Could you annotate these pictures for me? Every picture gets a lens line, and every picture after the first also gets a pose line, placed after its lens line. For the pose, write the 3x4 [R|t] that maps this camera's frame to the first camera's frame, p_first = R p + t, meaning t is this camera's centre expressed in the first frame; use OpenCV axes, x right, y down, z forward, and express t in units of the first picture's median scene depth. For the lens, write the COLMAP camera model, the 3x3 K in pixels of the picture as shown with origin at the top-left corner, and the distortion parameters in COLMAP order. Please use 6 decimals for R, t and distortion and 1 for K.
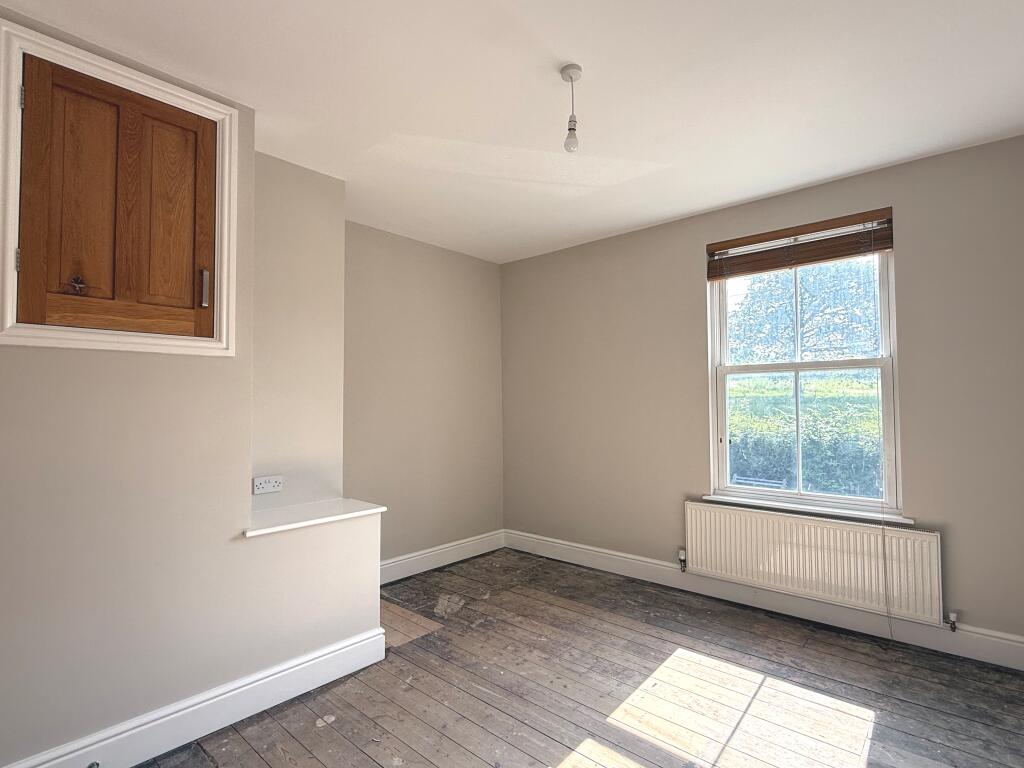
lens RADIAL K [[508.4, 0, 510.7], [0, 508.4, 380.0], [0, 0, 1]] dist [0.003375, 0.000106]
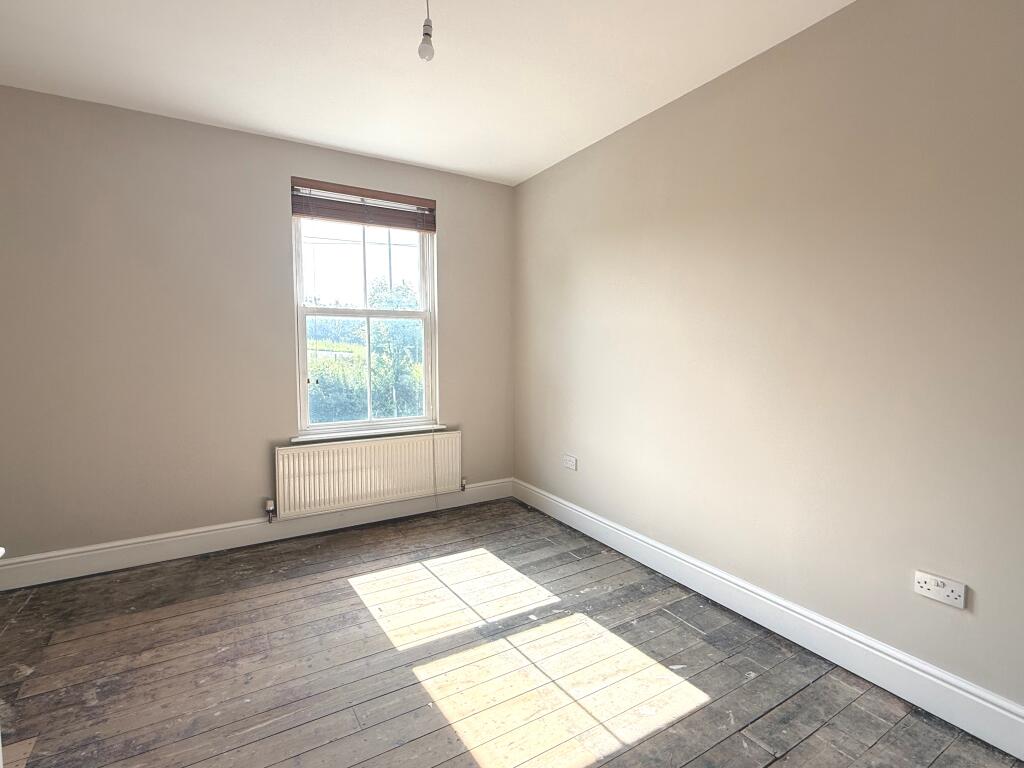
lens RADIAL K [[508.4, 0, 508.8], [0, 508.4, 378.8], [0, 0, 1]] dist [0.003375, 0.000106]
pose [[0.296348, -0.047719, 0.953887, -0.473981], [-0.041312, 0.997176, 0.062720, 0.038416], [-0.954186, -0.057994, 0.293540, 0.361656]]
